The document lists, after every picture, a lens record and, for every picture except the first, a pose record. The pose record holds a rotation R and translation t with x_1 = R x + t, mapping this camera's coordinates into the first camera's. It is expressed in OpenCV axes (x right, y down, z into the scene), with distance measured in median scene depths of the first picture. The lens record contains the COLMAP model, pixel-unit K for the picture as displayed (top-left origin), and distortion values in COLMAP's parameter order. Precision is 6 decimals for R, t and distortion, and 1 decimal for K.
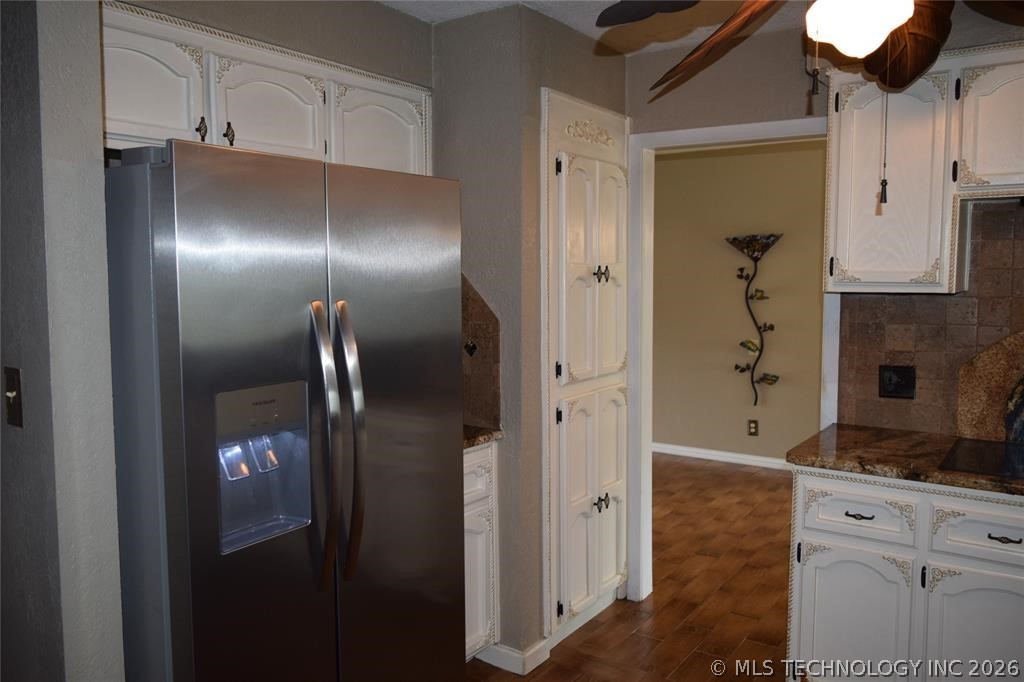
lens RADIAL K [[792.3, 0, 518.2], [0, 792.3, 341.8], [0, 0, 1]] dist [-0.017443, 0.006203]
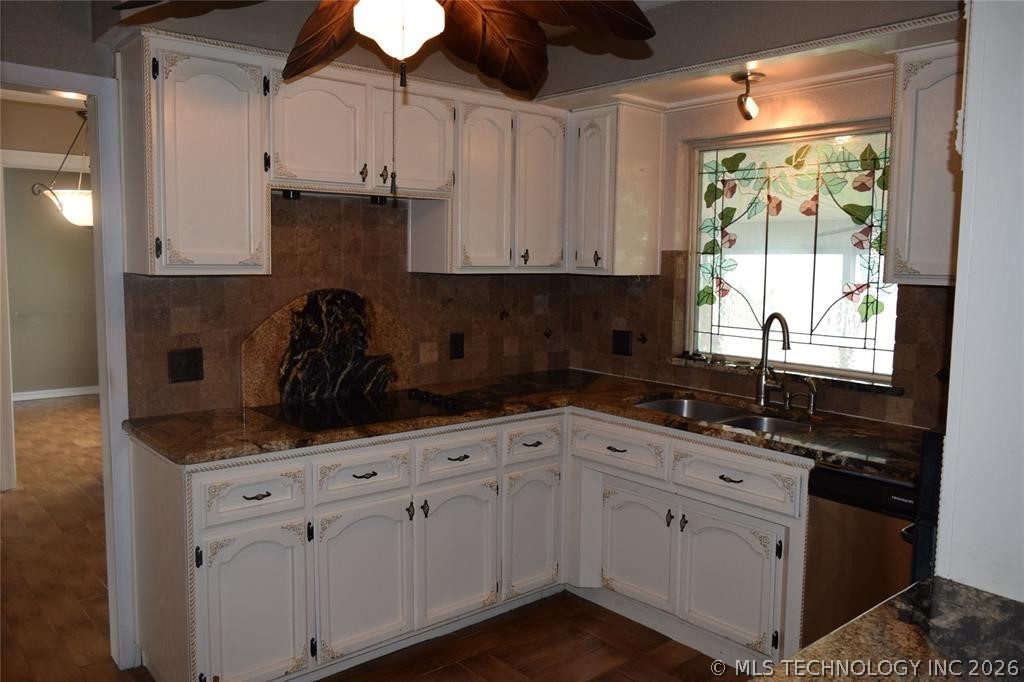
lens RADIAL K [[792.3, 0, 515.1], [0, 792.3, 334.0], [0, 0, 1]] dist [-0.017443, 0.006203]
pose [[0.243908, -0.086589, 0.965925, -0.401342], [0.073158, 0.994811, 0.070706, -0.029925], [-0.967035, 0.053419, 0.248977, 0.377035]]
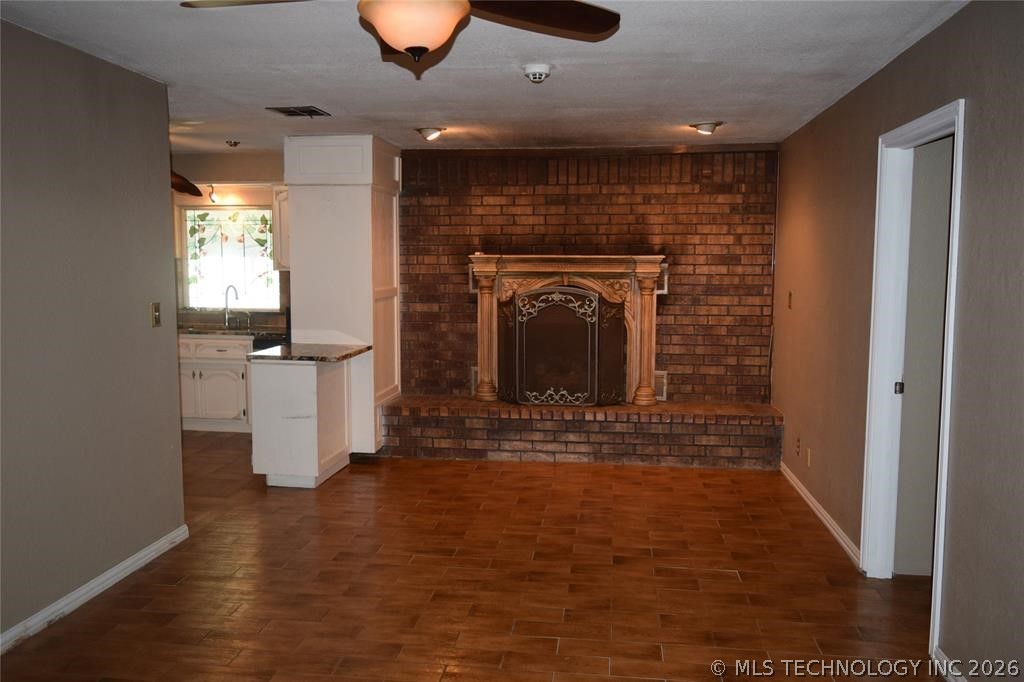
lens RADIAL K [[792.3, 0, 510.1], [0, 792.3, 338.7], [0, 0, 1]] dist [-0.017443, 0.006203]
pose [[-0.460671, -0.087323, 0.883265, -1.073747], [0.076811, 0.987493, 0.137689, -0.045552], [-0.884241, 0.131274, -0.448202, 0.504377]]
